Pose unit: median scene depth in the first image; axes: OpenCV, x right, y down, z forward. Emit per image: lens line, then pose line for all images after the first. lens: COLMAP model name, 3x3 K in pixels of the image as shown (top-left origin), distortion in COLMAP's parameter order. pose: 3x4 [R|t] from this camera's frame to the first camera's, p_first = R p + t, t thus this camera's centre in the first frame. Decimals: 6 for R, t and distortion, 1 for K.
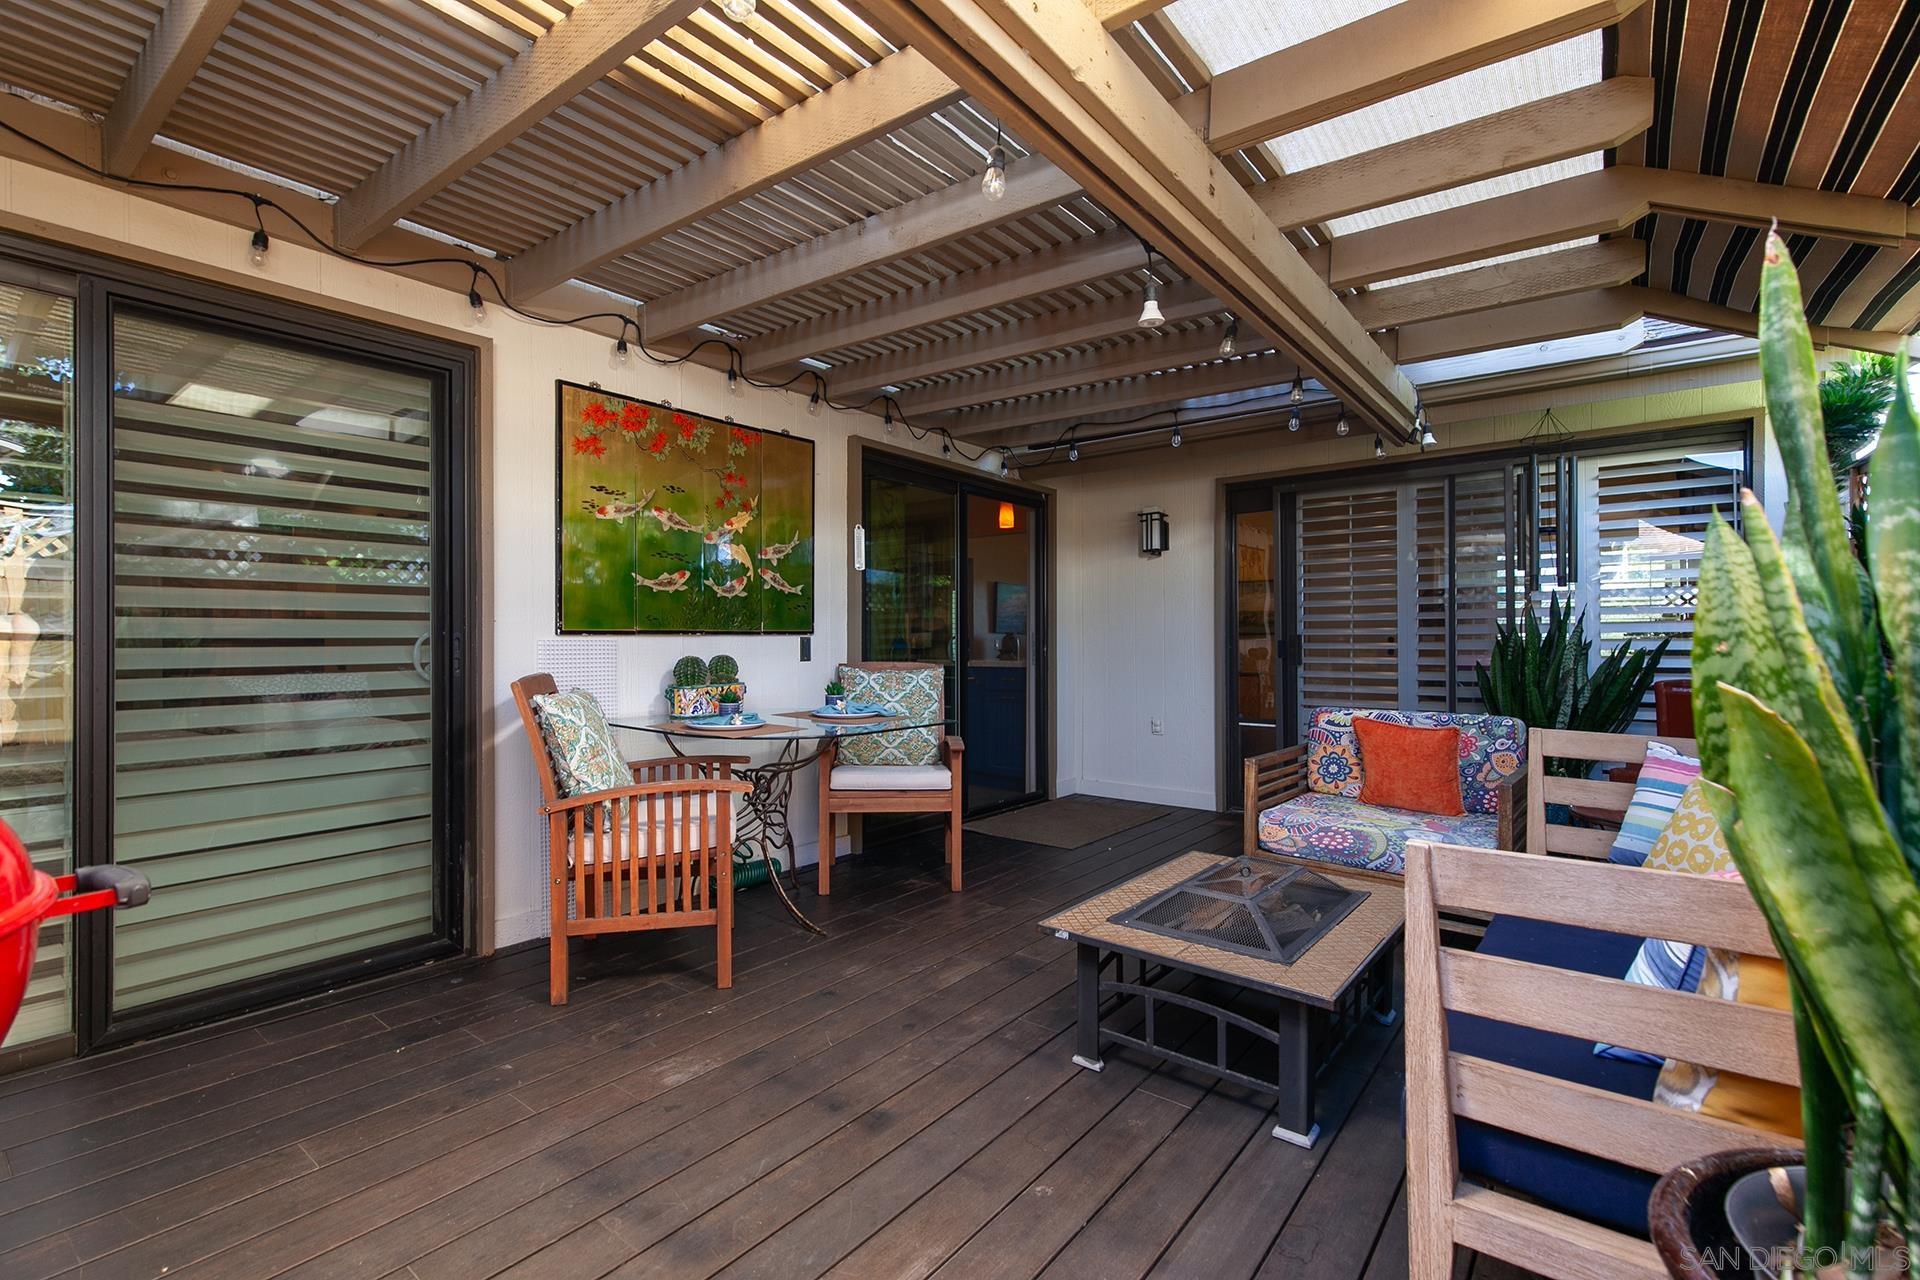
lens RADIAL K [[895.6, 0, 966.1], [0, 895.6, 642.7], [0, 0, 1]] dist [0.012812, -0.002127]
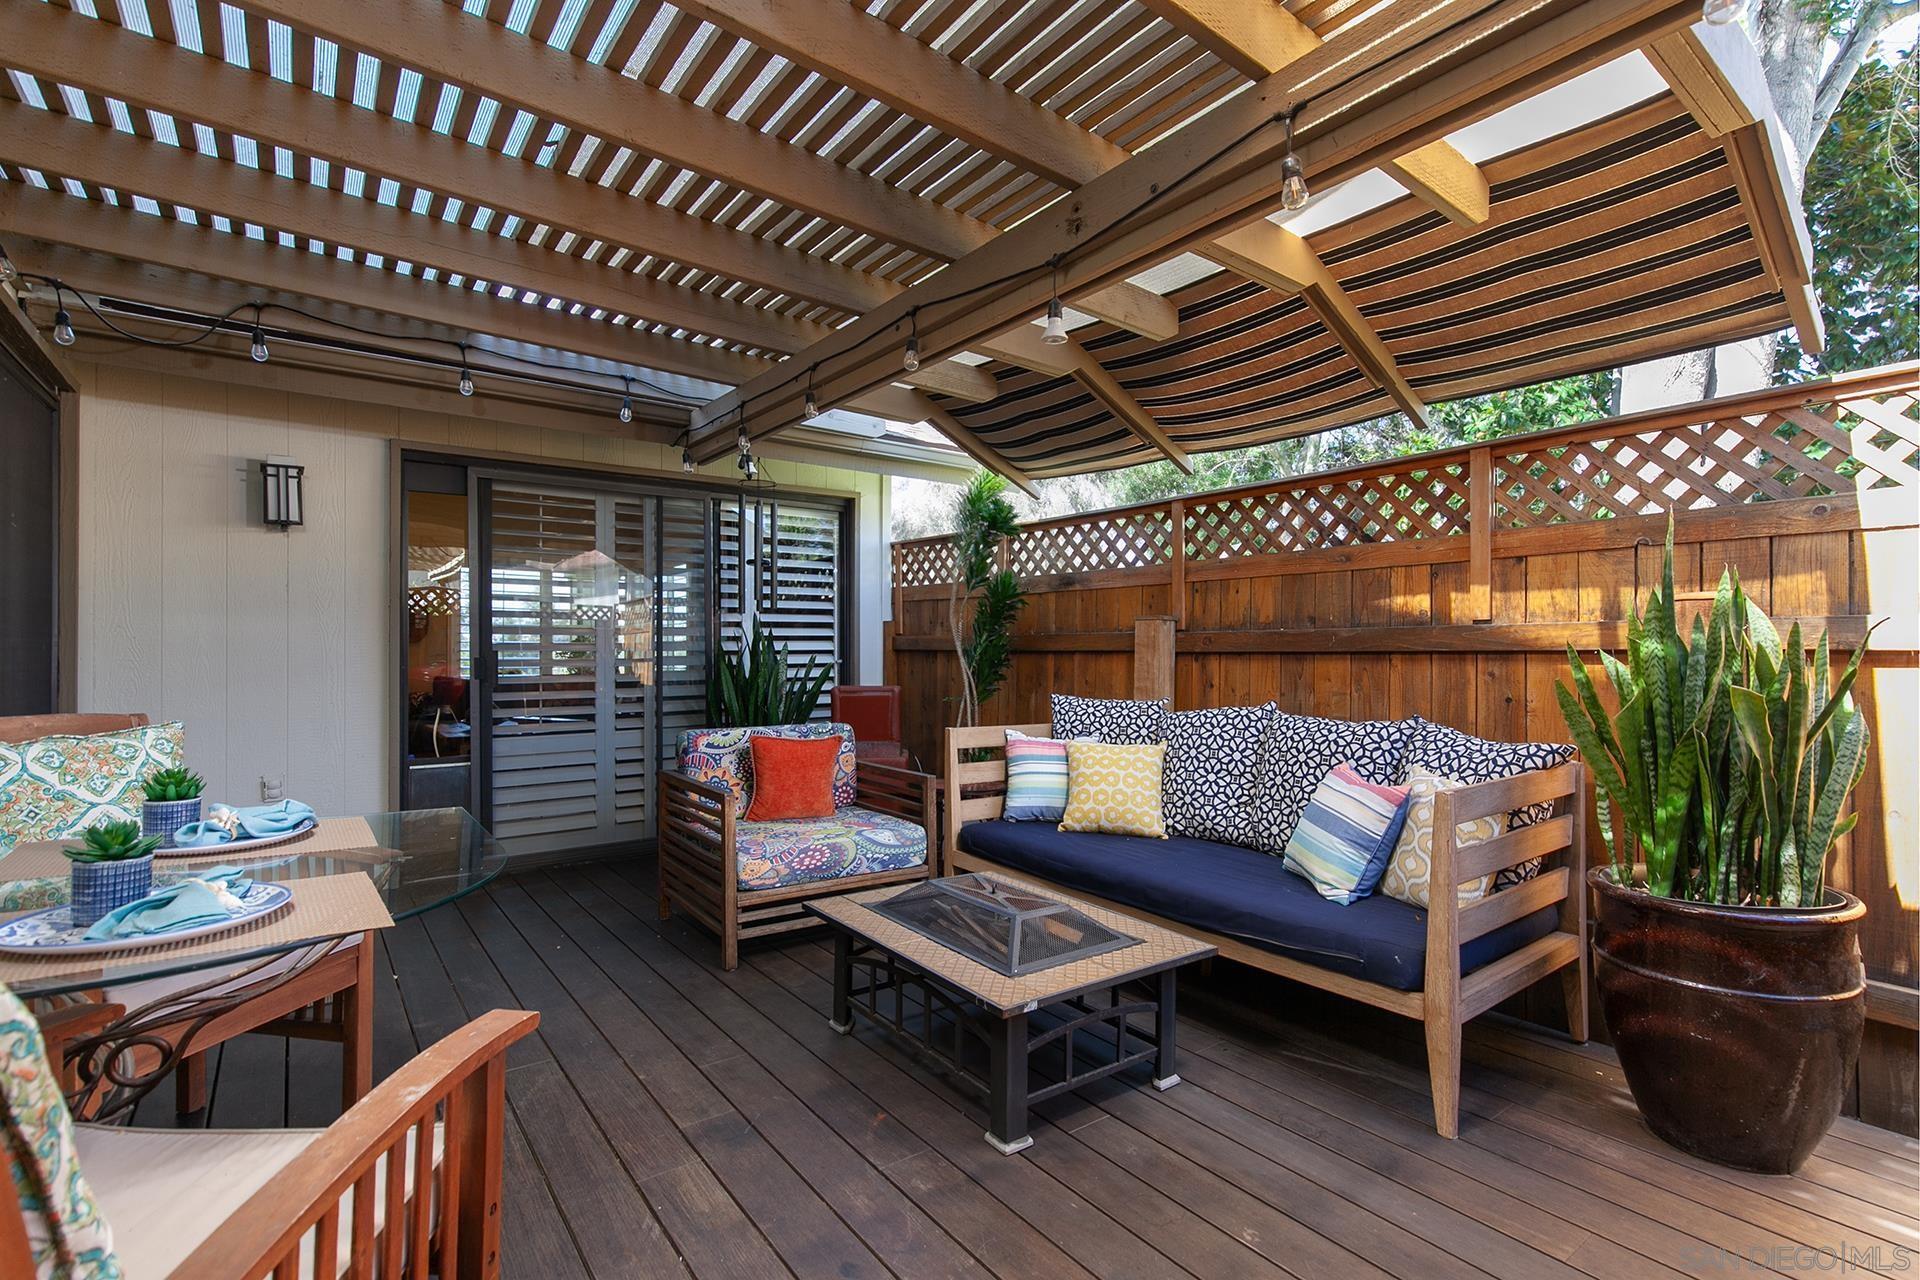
lens RADIAL K [[895.6, 0, 955.0], [0, 895.6, 641.4], [0, 0, 1]] dist [0.012812, -0.002127]
pose [[0.241677, 0.009690, 0.970308, -0.529562], [0.000462, 0.999949, -0.010101, -0.013564], [-0.970357, 0.002890, 0.241660, 0.601712]]
